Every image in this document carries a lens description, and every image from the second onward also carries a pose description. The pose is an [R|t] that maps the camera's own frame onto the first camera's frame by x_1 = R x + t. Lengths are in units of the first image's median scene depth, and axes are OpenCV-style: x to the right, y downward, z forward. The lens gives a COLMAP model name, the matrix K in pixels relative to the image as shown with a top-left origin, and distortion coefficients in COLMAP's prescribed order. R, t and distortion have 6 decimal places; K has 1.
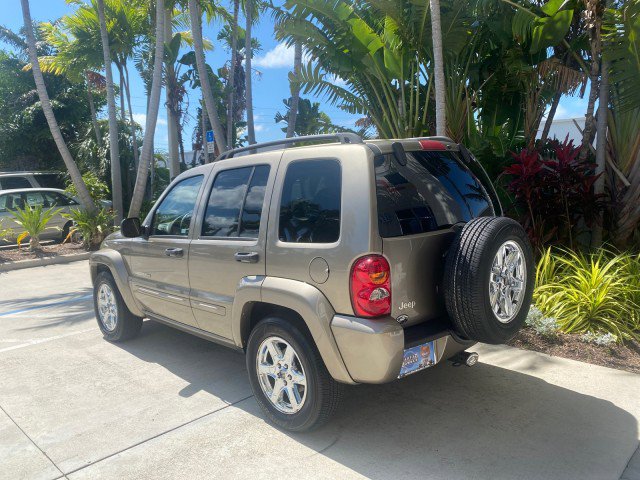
lens RADIAL K [[488.4, 0, 319.1], [0, 488.4, 232.4], [0, 0, 1]] dist [0.029653, -0.029109]
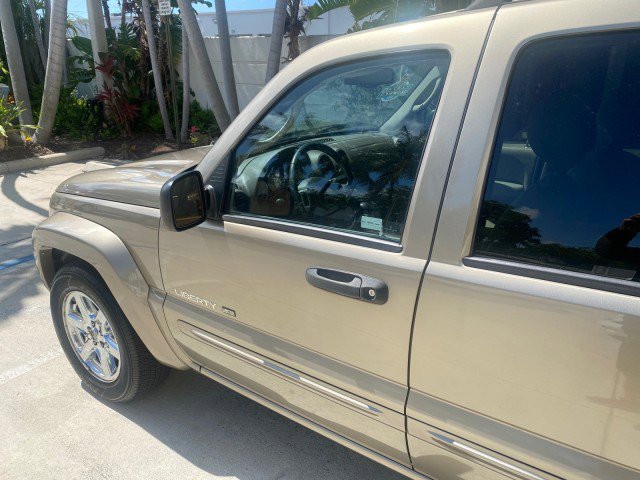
lens RADIAL K [[488.4, 0, 319.1], [0, 488.4, 232.4], [0, 0, 1]] dist [0.029653, -0.029109]
pose [[0.985600, -0.039723, 0.164363, -0.291302], [0.000606, 0.972840, 0.231480, -0.059804], [-0.169094, -0.228047, 0.958854, 0.532454]]
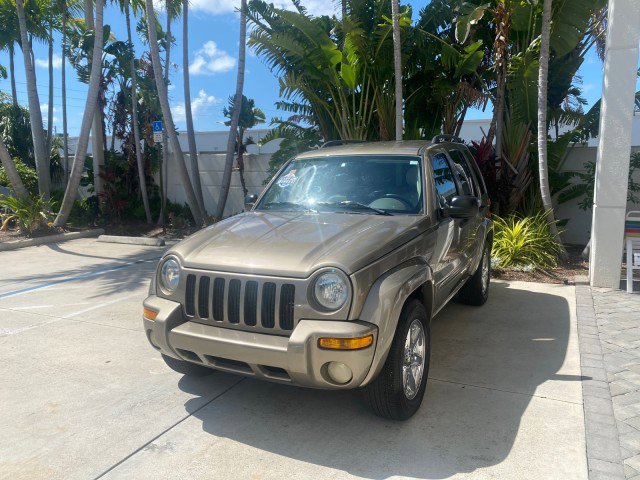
lens RADIAL K [[488.4, 0, 319.1], [0, 488.4, 232.4], [0, 0, 1]] dist [0.029653, -0.029109]
pose [[0.952754, -0.027311, 0.302513, -0.468917], [0.023499, 0.999592, 0.016235, 0.052443], [-0.302833, -0.008359, 0.953007, -0.264578]]
